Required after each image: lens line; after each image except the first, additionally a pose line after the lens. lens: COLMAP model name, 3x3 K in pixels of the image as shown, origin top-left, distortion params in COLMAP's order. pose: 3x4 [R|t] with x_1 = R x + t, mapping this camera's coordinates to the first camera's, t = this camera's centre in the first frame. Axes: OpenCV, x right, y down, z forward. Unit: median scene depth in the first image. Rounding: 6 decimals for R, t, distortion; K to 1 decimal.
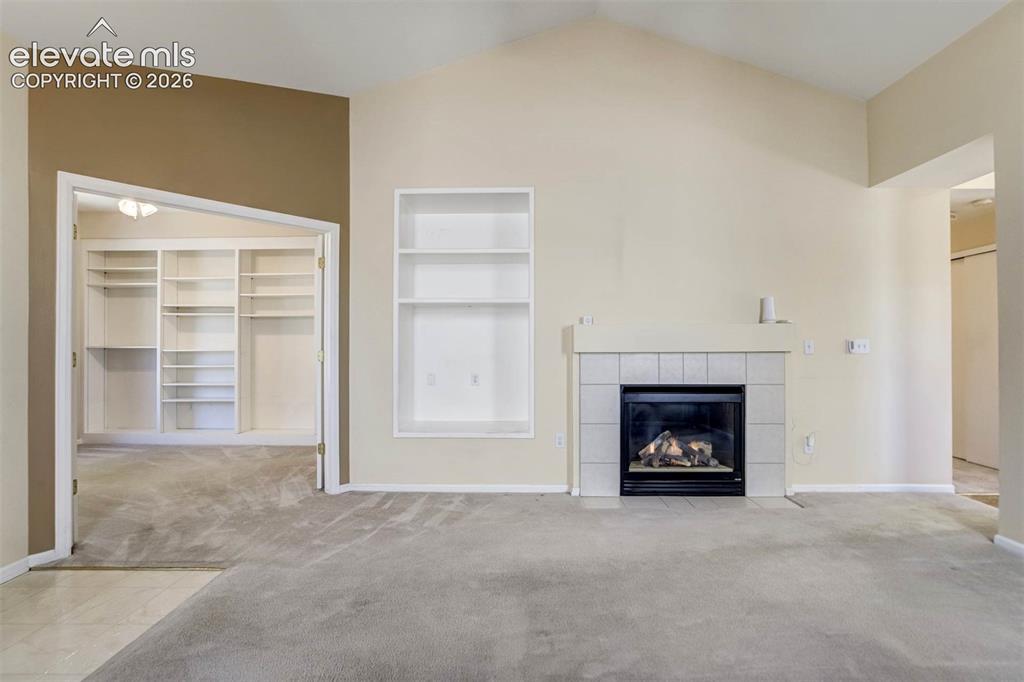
lens RADIAL K [[505.8, 0, 511.5], [0, 505.8, 345.0], [0, 0, 1]] dist [-0.045955, 0.051894]
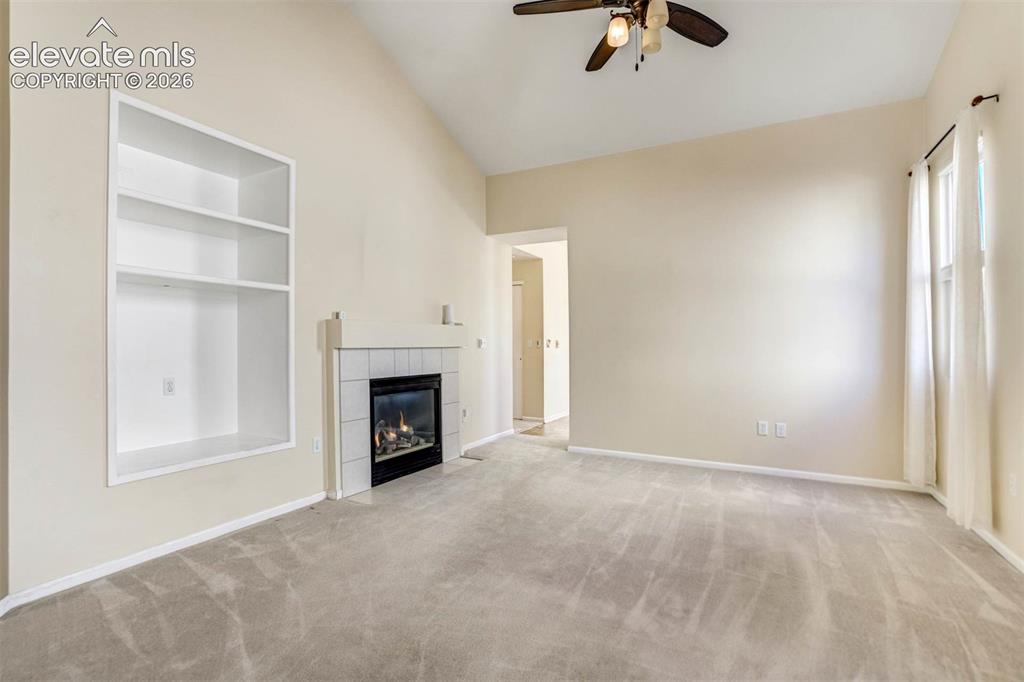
lens RADIAL K [[486.6, 0, 516.1], [0, 486.6, 343.1], [0, 0, 1]] dist [-0.020991, 0.016576]
pose [[0.458502, 0.005950, 0.888673, -0.526114], [-0.002650, 0.999982, -0.005328, 0.009587], [-0.888689, 0.000088, 0.458510, 0.281830]]
